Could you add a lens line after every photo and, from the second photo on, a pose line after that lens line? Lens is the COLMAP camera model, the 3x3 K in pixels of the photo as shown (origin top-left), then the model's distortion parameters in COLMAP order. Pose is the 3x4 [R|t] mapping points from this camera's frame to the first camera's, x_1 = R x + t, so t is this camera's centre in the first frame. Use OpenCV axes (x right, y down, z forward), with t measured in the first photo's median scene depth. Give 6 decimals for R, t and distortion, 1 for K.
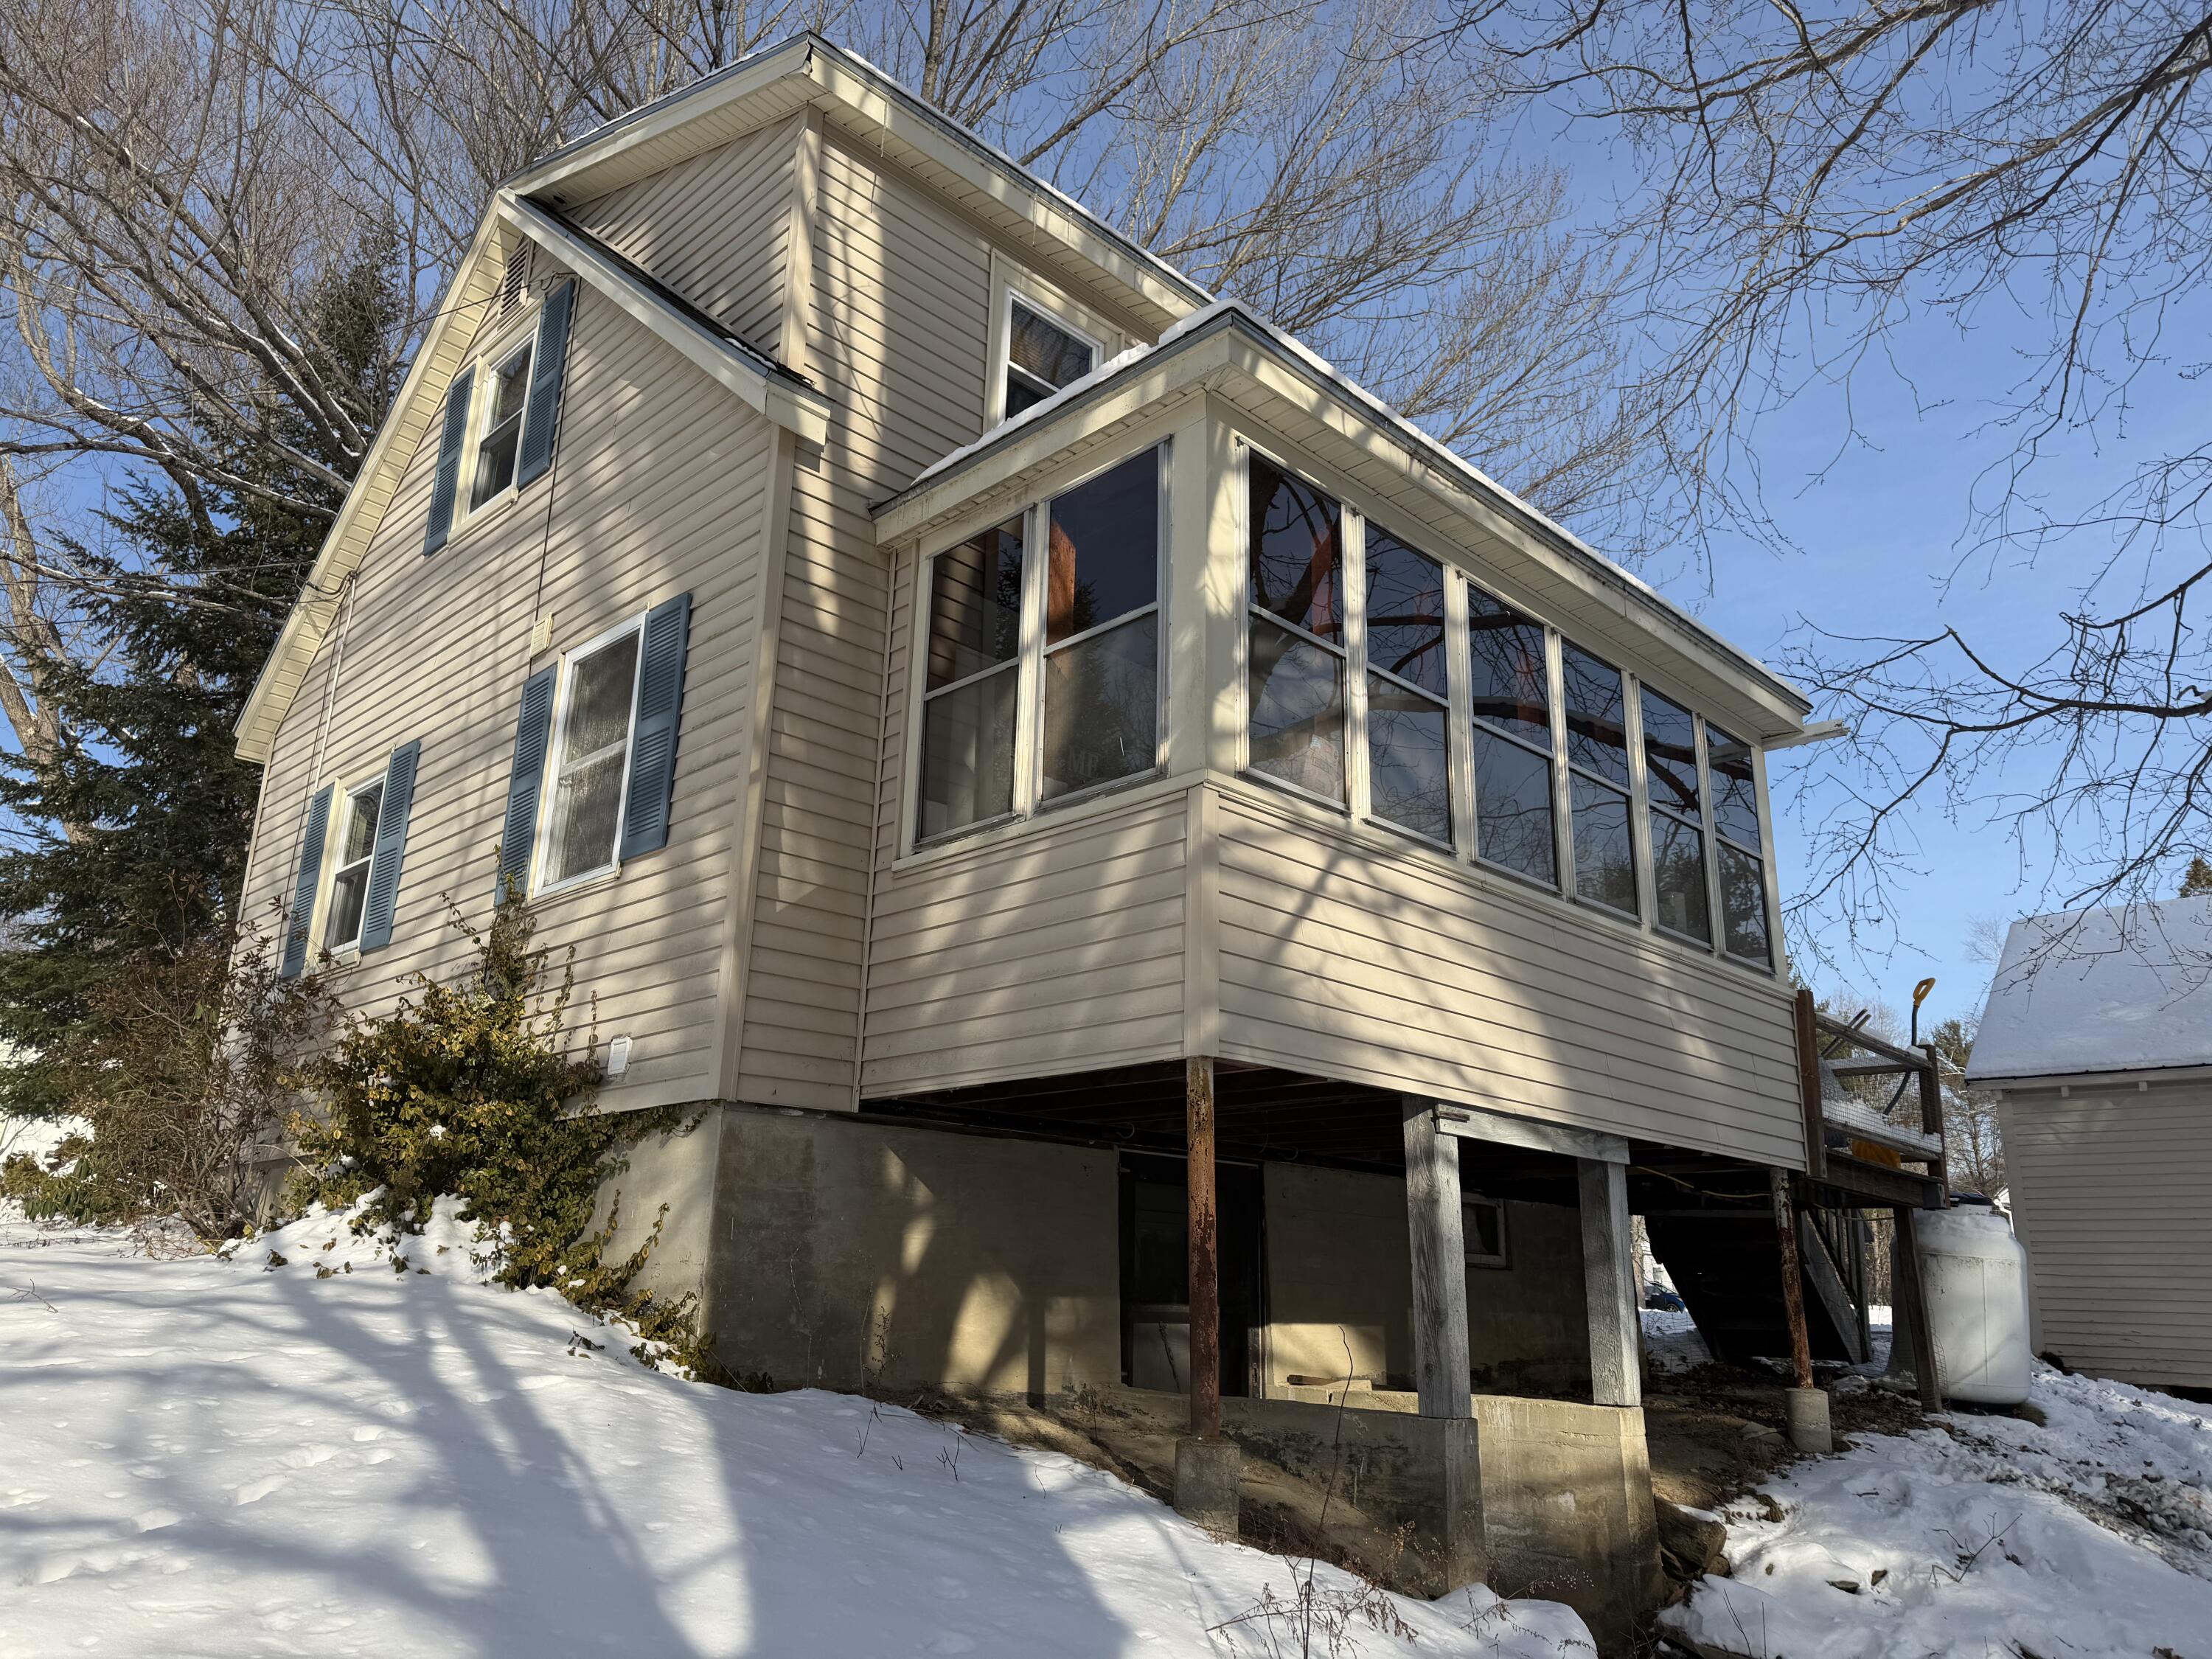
lens RADIAL K [[1544.3, 0, 1112.2], [0, 1544.3, 835.9], [0, 0, 1]] dist [0.062601, -0.070527]
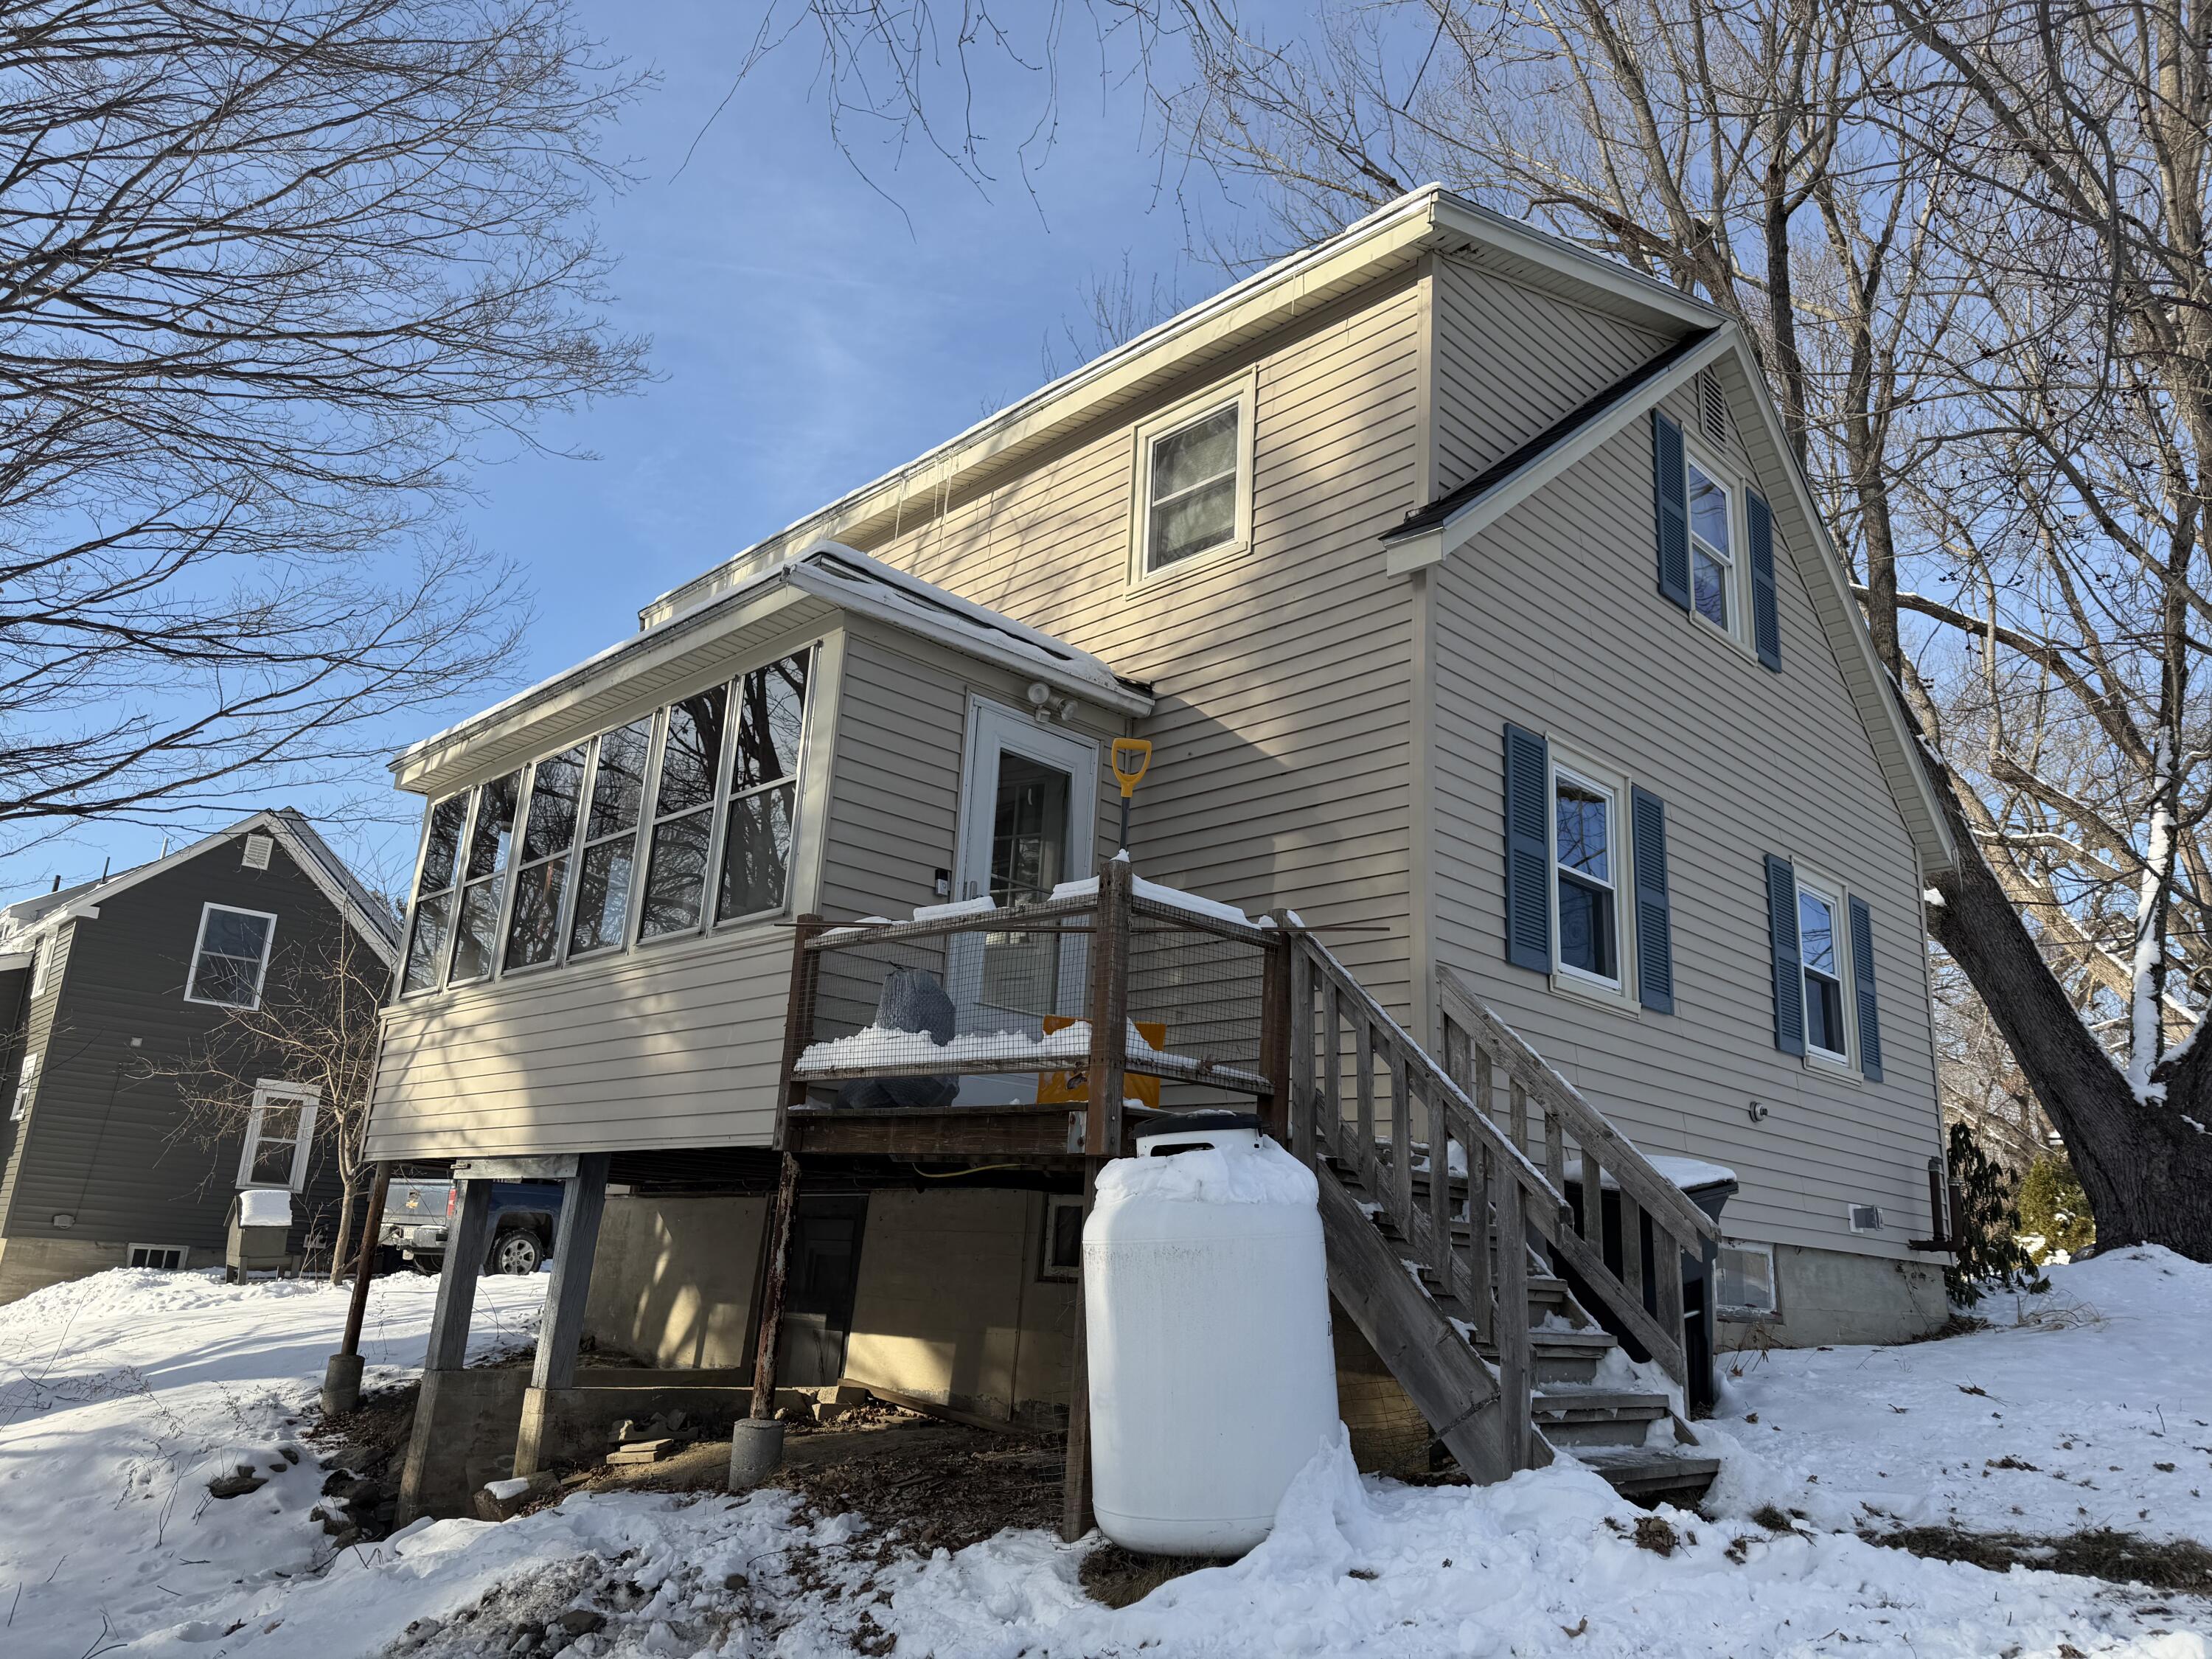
lens RADIAL K [[1544.3, 0, 1125.3], [0, 1544.3, 830.1], [0, 0, 1]] dist [0.062601, -0.070527]
pose [[-0.004988, -0.297641, -0.954665, 1.582631], [0.236925, 0.927143, -0.290298, 0.426532], [0.971515, -0.227632, 0.065894, 1.463092]]
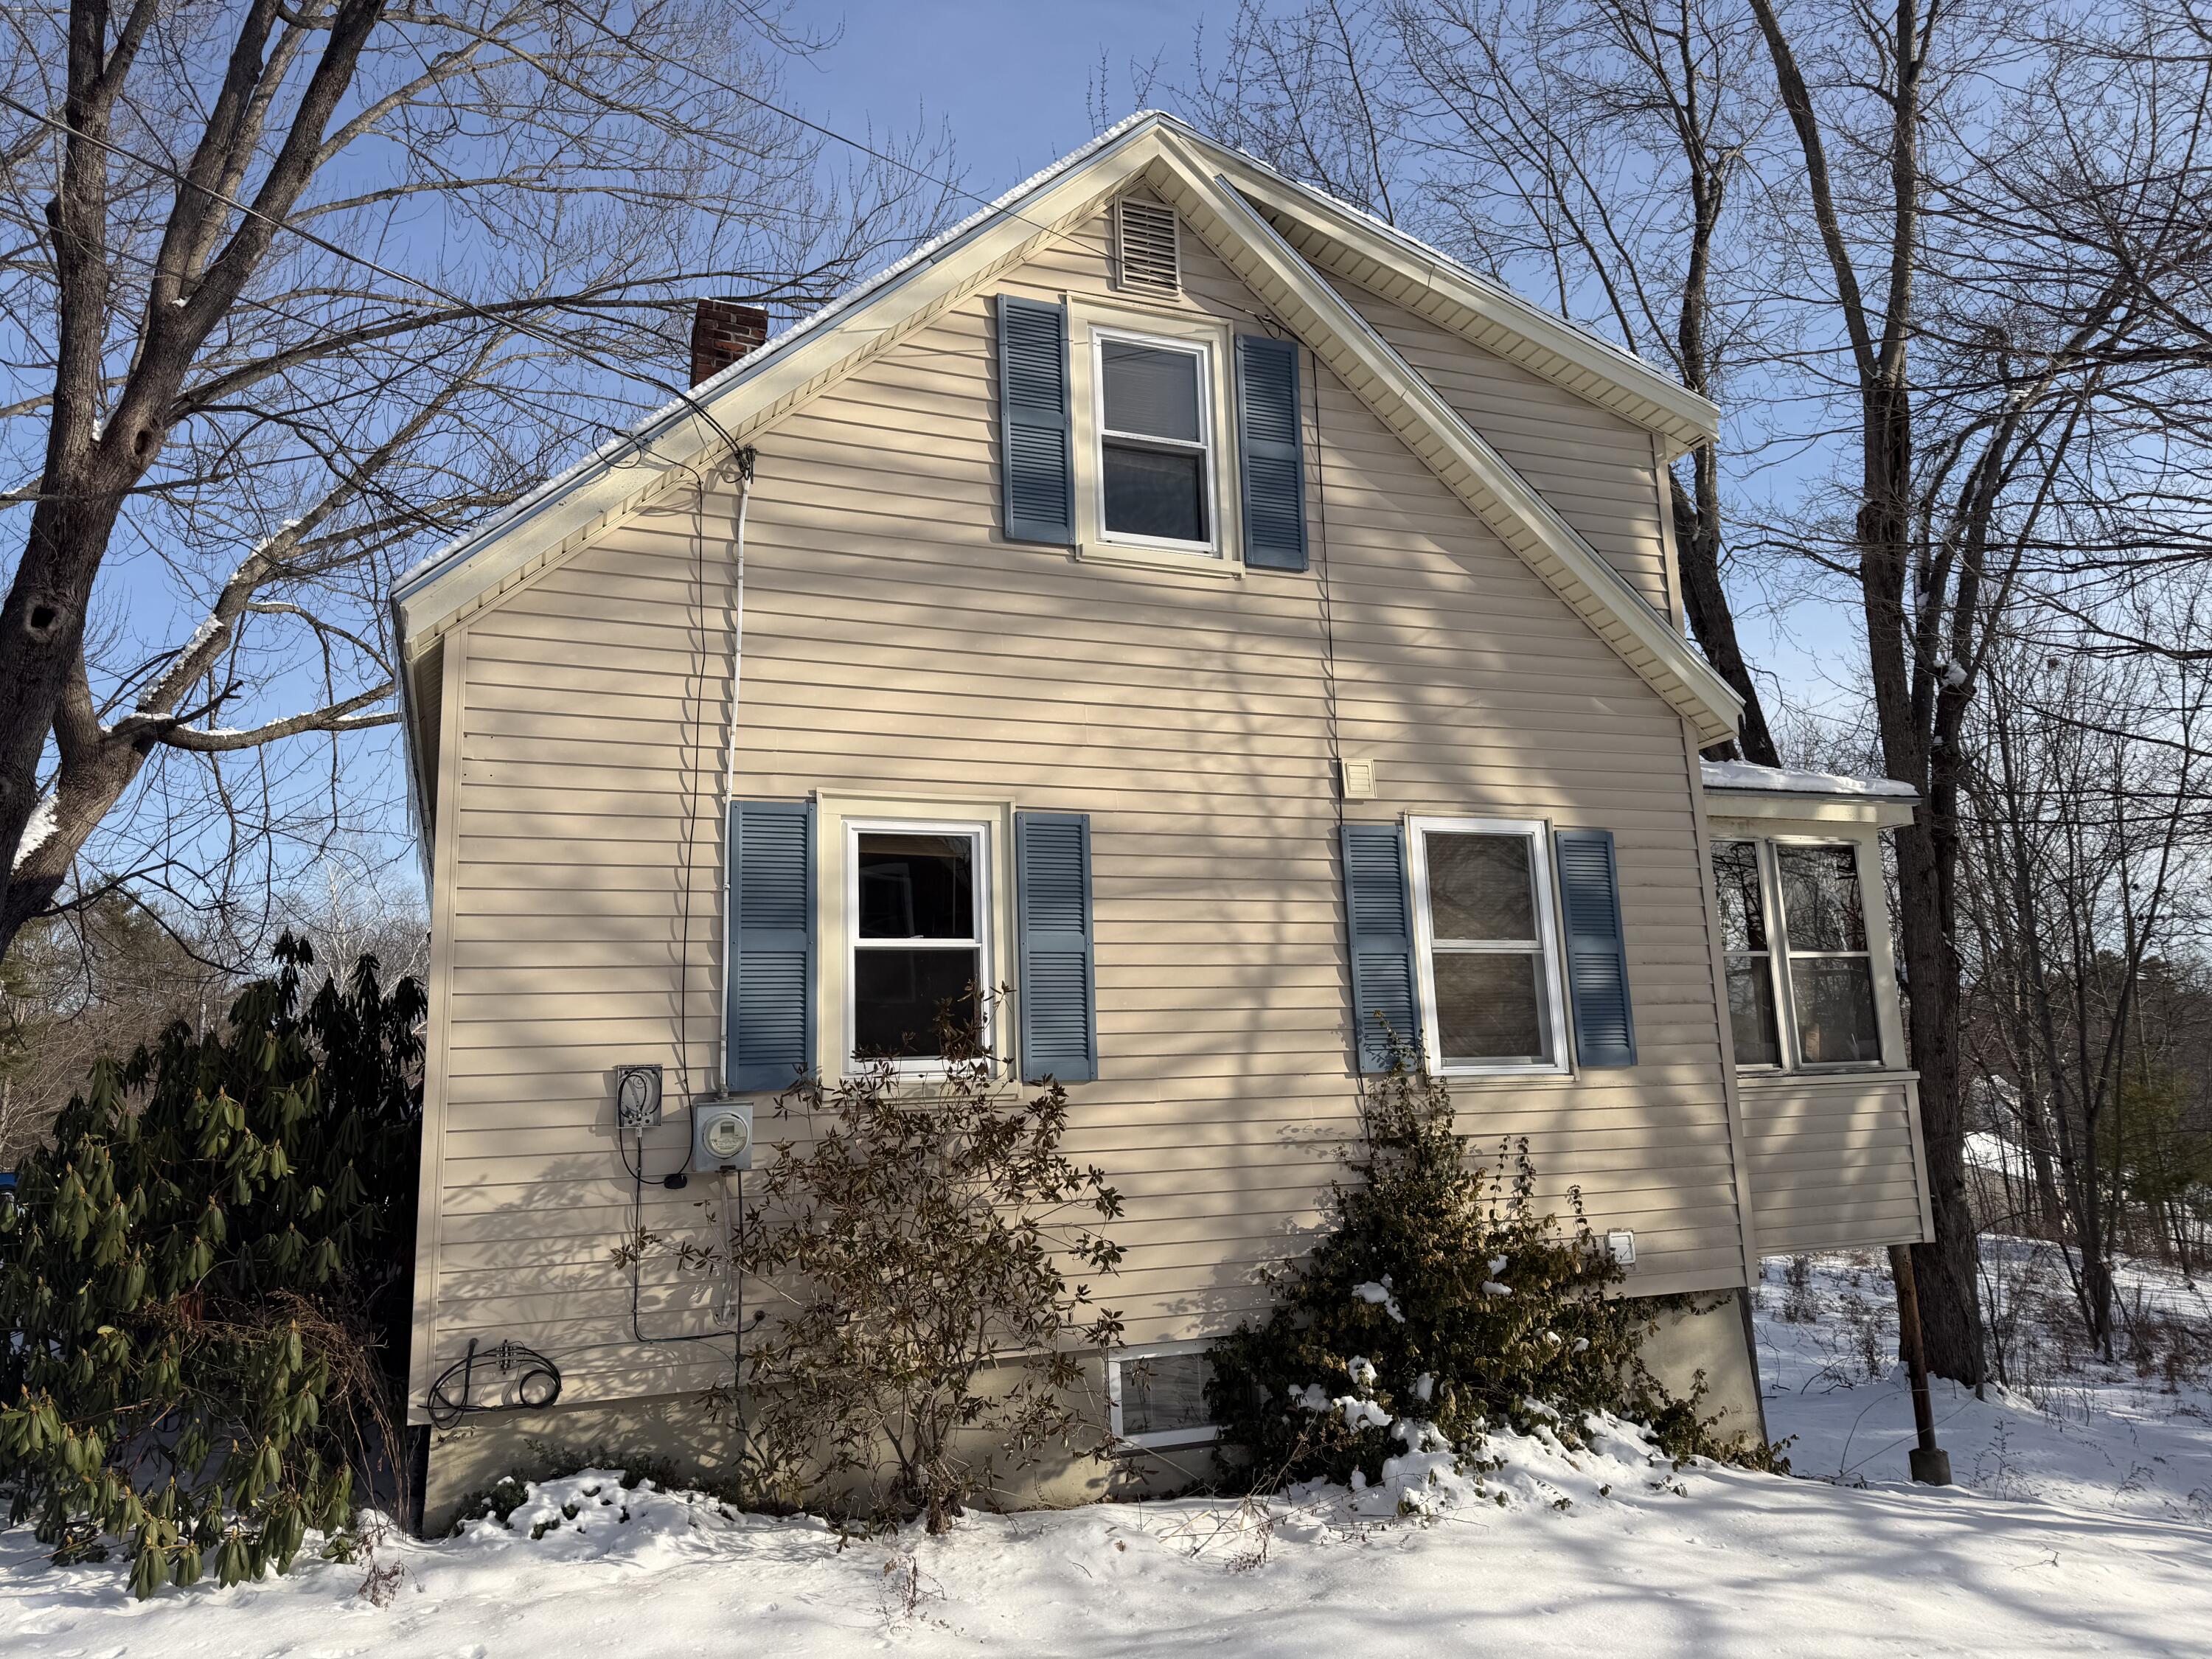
lens RADIAL K [[1544.3, 0, 1114.7], [0, 1544.3, 825.9], [0, 0, 1]] dist [0.062601, -0.070527]
pose [[0.409674, 0.127252, 0.903313, -1.745753], [-0.221277, 0.974512, -0.036927, -0.045060], [-0.884988, -0.184754, 0.427390, 0.990846]]
